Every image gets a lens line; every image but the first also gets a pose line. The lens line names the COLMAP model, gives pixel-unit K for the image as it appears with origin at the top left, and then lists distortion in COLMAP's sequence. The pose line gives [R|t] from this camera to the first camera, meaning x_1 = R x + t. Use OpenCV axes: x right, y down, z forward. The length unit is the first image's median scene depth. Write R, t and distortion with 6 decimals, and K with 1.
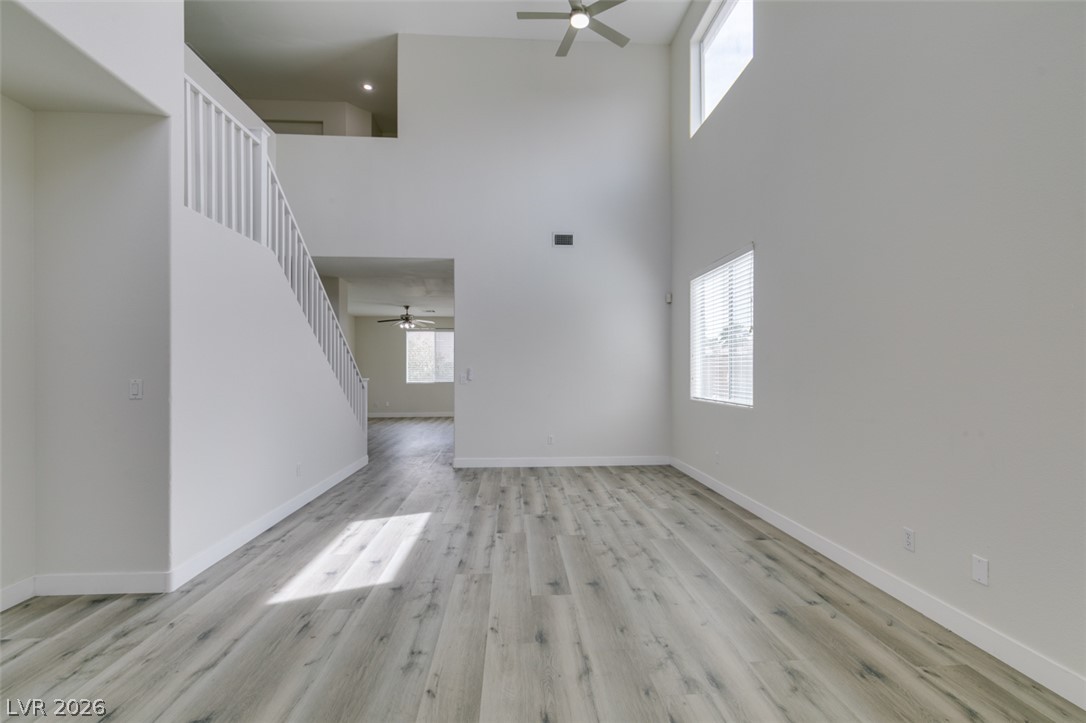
lens RADIAL K [[485.1, 0, 543.3], [0, 485.1, 366.2], [0, 0, 1]] dist [0.002781, -0.000916]
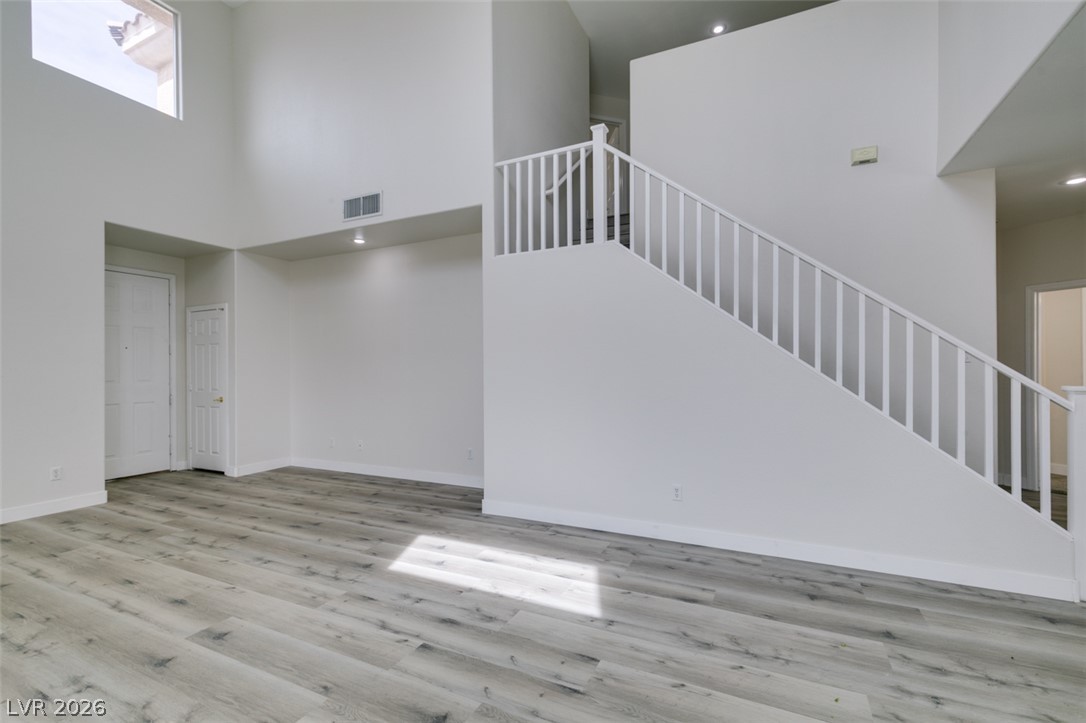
lens RADIAL K [[485.1, 0, 545.3], [0, 485.1, 368.3], [0, 0, 1]] dist [0.002781, -0.000916]
pose [[-0.494911, 0.003973, -0.868935, 0.346164], [0.013776, 0.999900, -0.003275, 0.009238], [0.868835, -0.013591, -0.494916, 1.422971]]
